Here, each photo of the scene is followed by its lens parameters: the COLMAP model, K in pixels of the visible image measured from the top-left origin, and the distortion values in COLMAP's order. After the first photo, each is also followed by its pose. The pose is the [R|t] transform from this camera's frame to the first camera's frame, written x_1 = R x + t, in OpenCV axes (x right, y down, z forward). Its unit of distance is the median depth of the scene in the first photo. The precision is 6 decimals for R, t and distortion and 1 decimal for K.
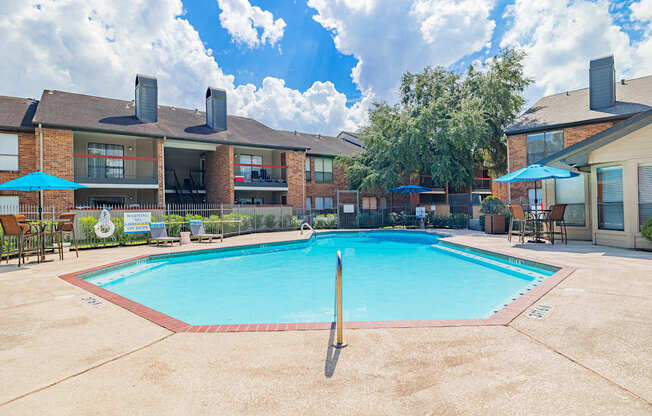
lens RADIAL K [[355.9, 0, 326.0], [0, 355.9, 208.0], [0, 0, 1]] dist [-0.003043, -0.001790]
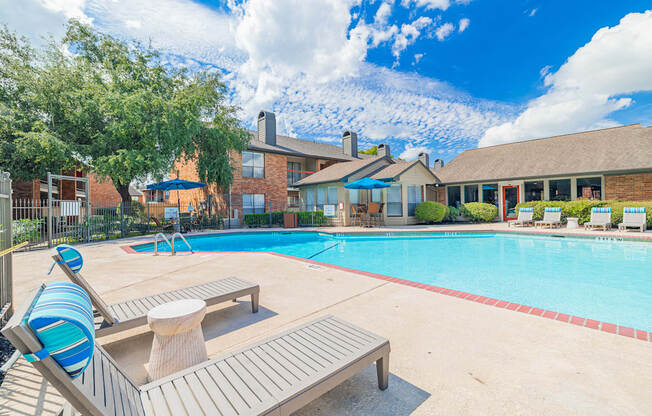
lens RADIAL K [[272.2, 0, 324.8], [0, 272.2, 207.5], [0, 0, 1]] dist [0.000078, -0.000106]
pose [[0.082684, 0.014219, 0.996474, -0.371417], [0.015030, 0.999767, -0.015513, 0.014821], [-0.996462, 0.016259, 0.082451, 0.641960]]
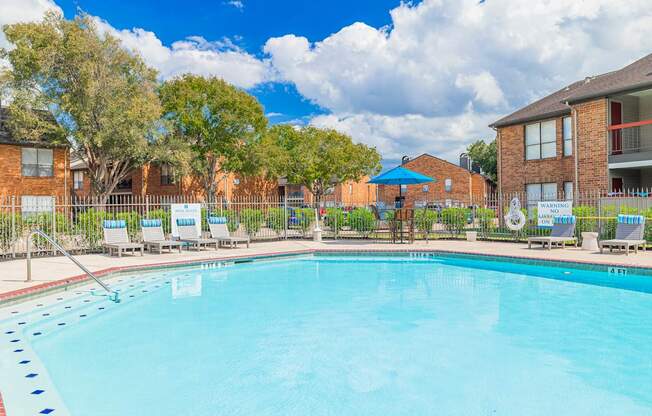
lens RADIAL K [[440.2, 0, 328.3], [0, 440.2, 206.1], [0, 0, 1]] dist [-0.004302, -0.000976]
pose [[-0.122315, 0.019715, -0.992296, 0.310812], [0.012291, 0.999756, 0.018348, -0.000323], [0.992415, -0.009952, -0.122527, 0.438790]]
